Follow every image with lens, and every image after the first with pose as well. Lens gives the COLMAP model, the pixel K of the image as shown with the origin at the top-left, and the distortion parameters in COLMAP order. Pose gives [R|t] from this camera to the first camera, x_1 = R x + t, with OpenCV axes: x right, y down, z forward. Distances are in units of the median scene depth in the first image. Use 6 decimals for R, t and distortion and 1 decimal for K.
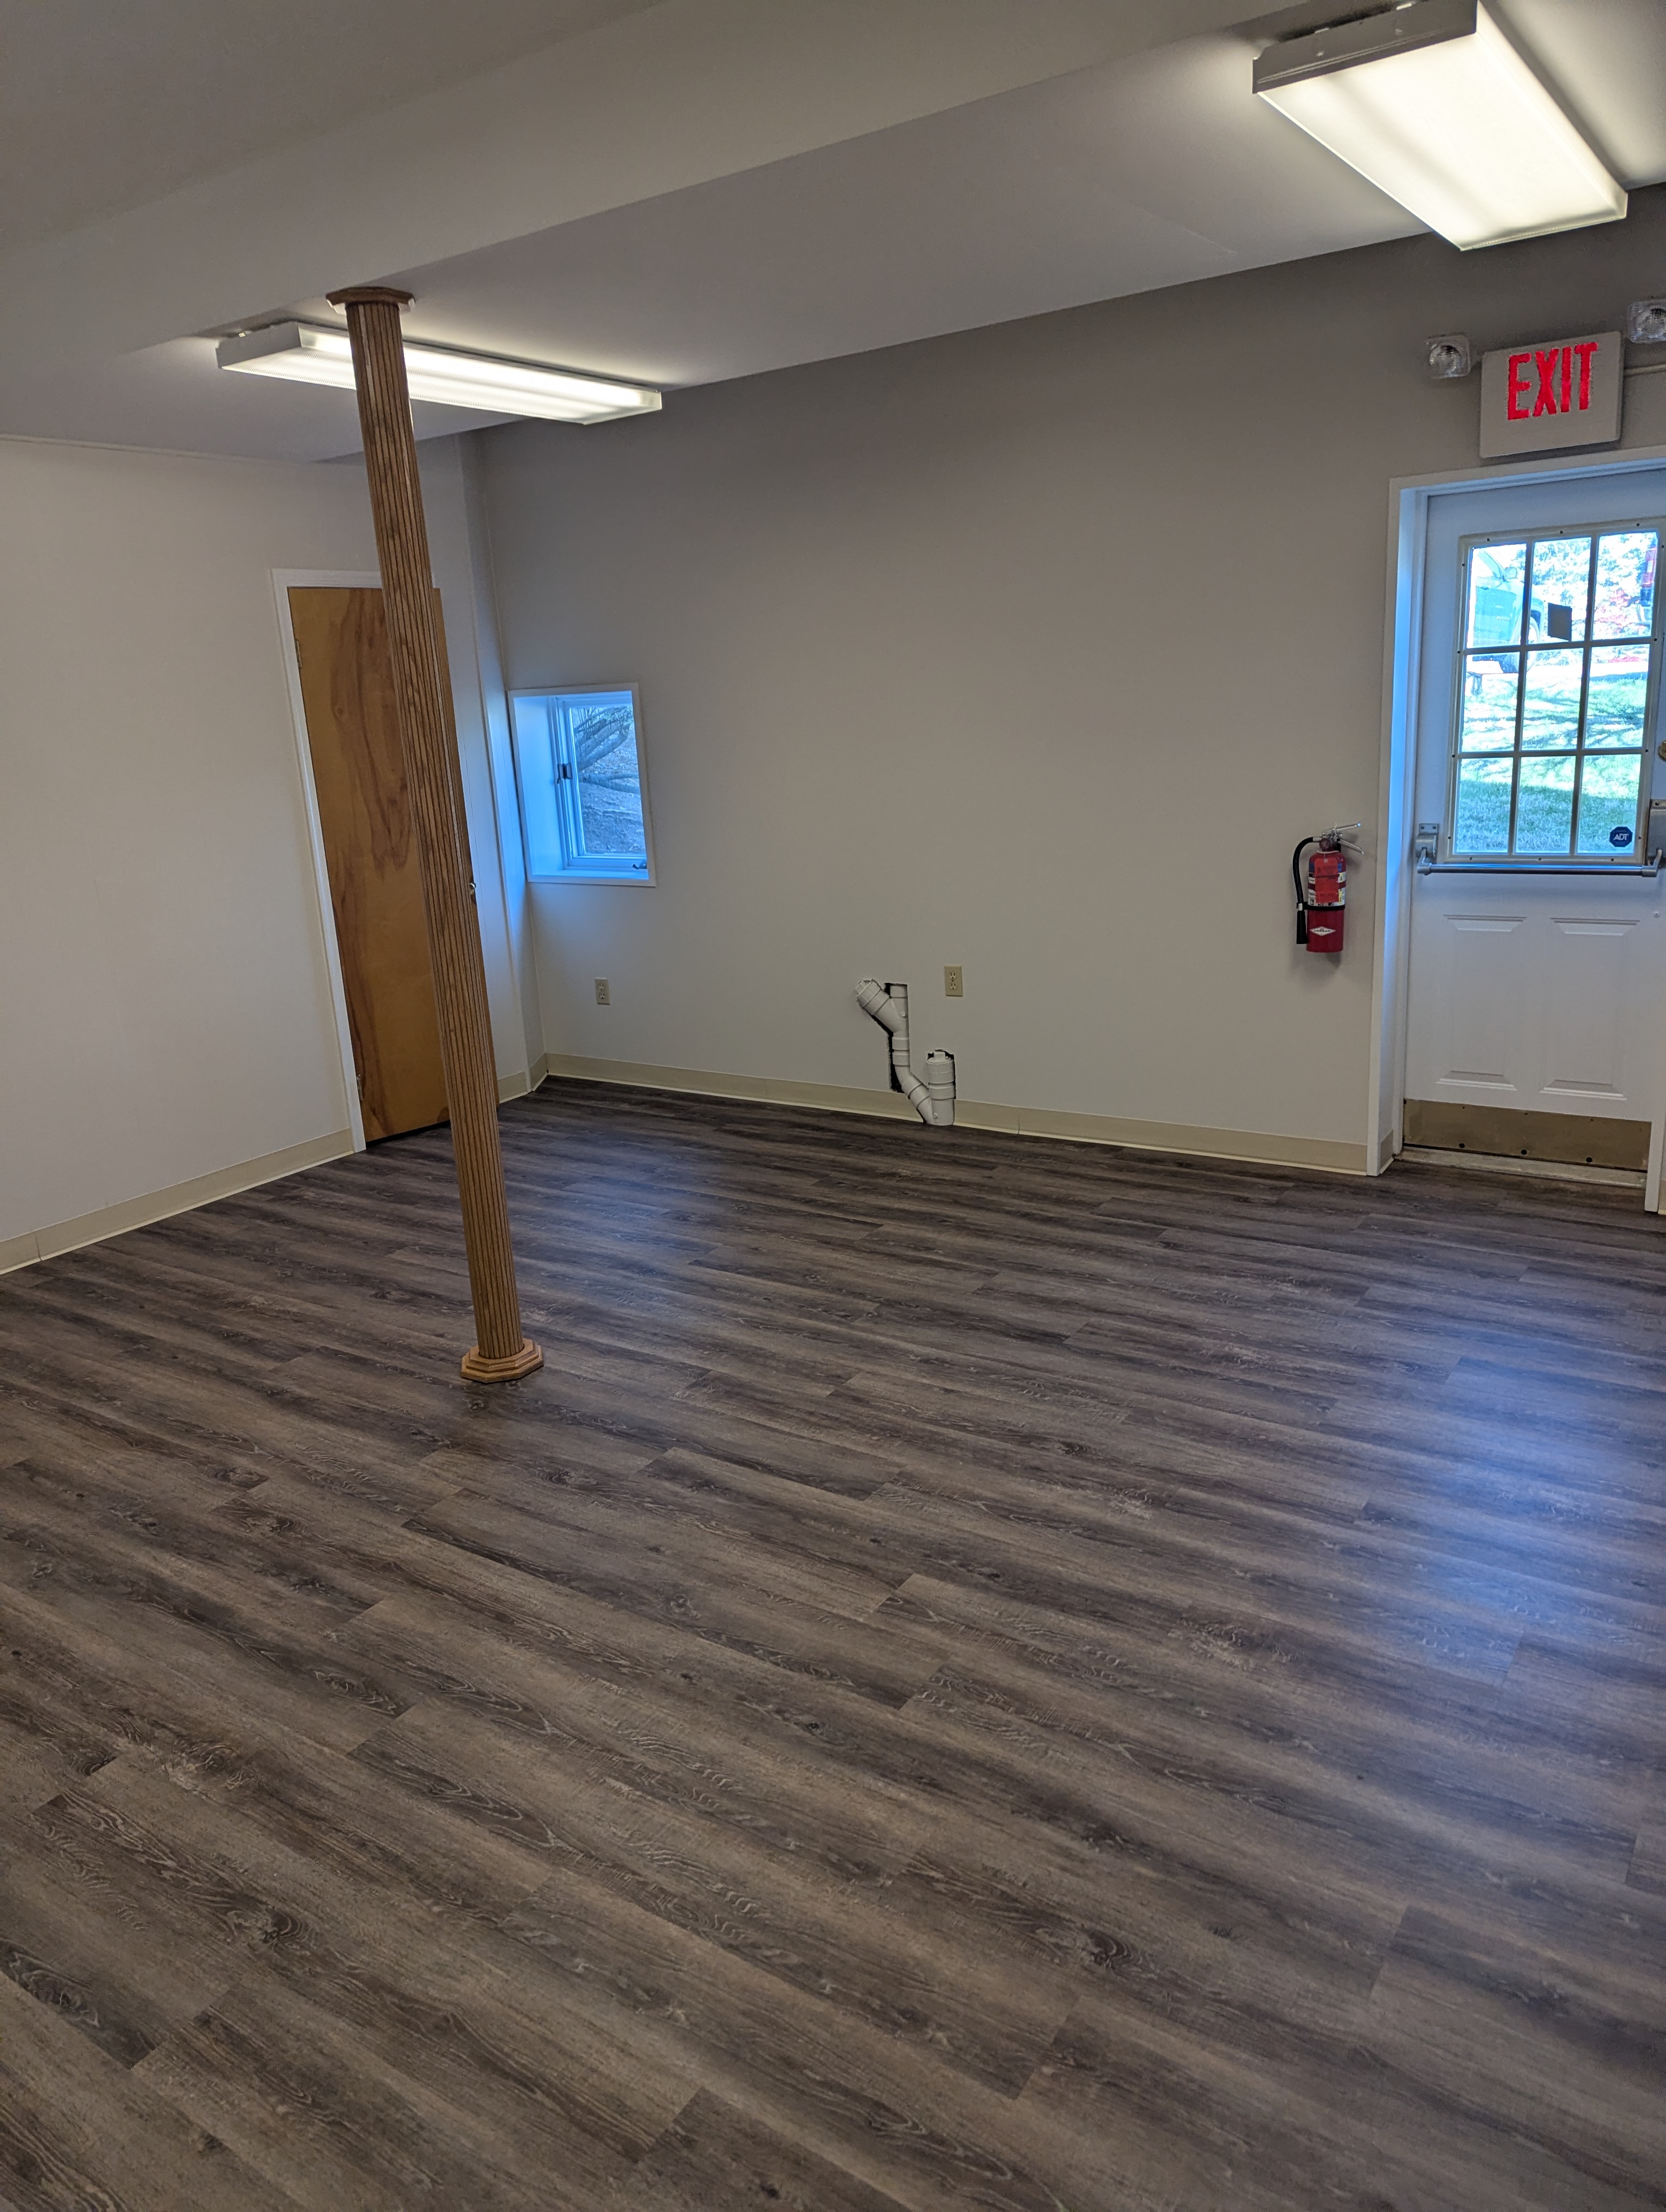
lens RADIAL K [[1548.2, 0, 833.0], [0, 1548.2, 1106.0], [0, 0, 1]] dist [0.049658, -0.057459]
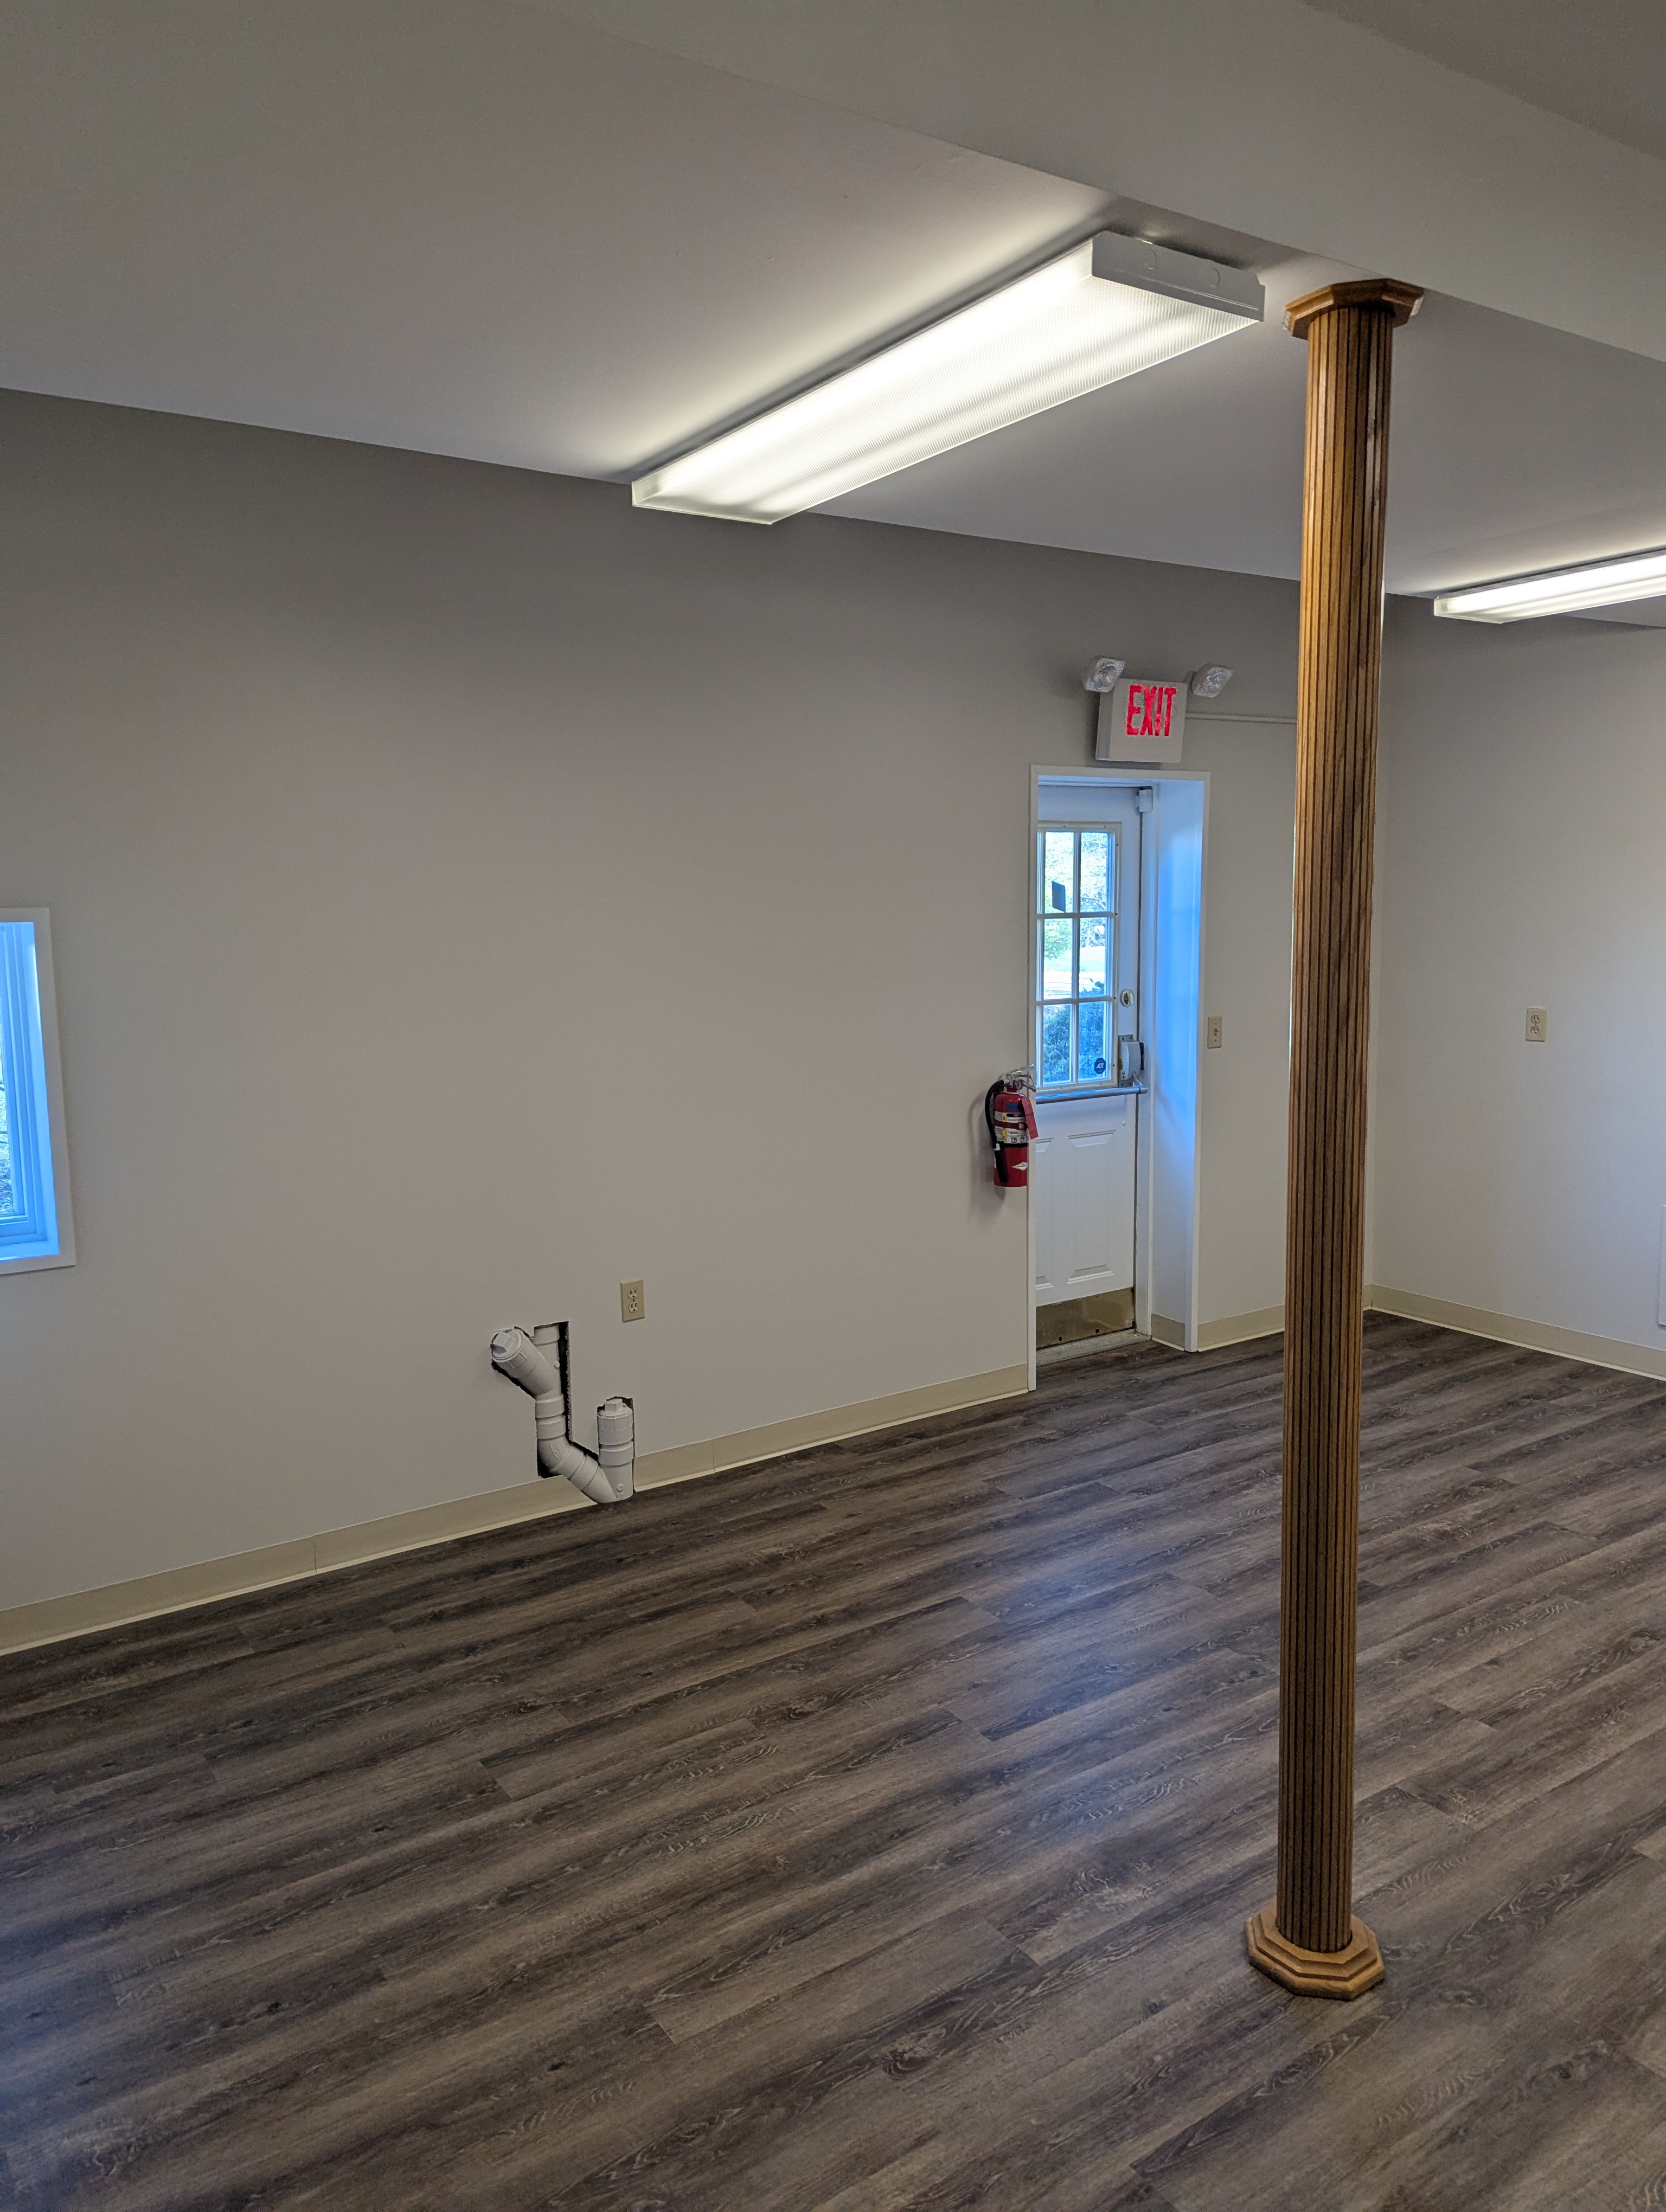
lens RADIAL K [[1542.1, 0, 797.1], [0, 1542.1, 1103.8], [0, 0, 1]] dist [0.057206, -0.054612]
pose [[0.380819, -0.072843, 0.921776, -0.917808], [0.239039, 0.970760, -0.022042, -0.217992], [-0.893217, 0.228734, 0.387096, 0.937157]]
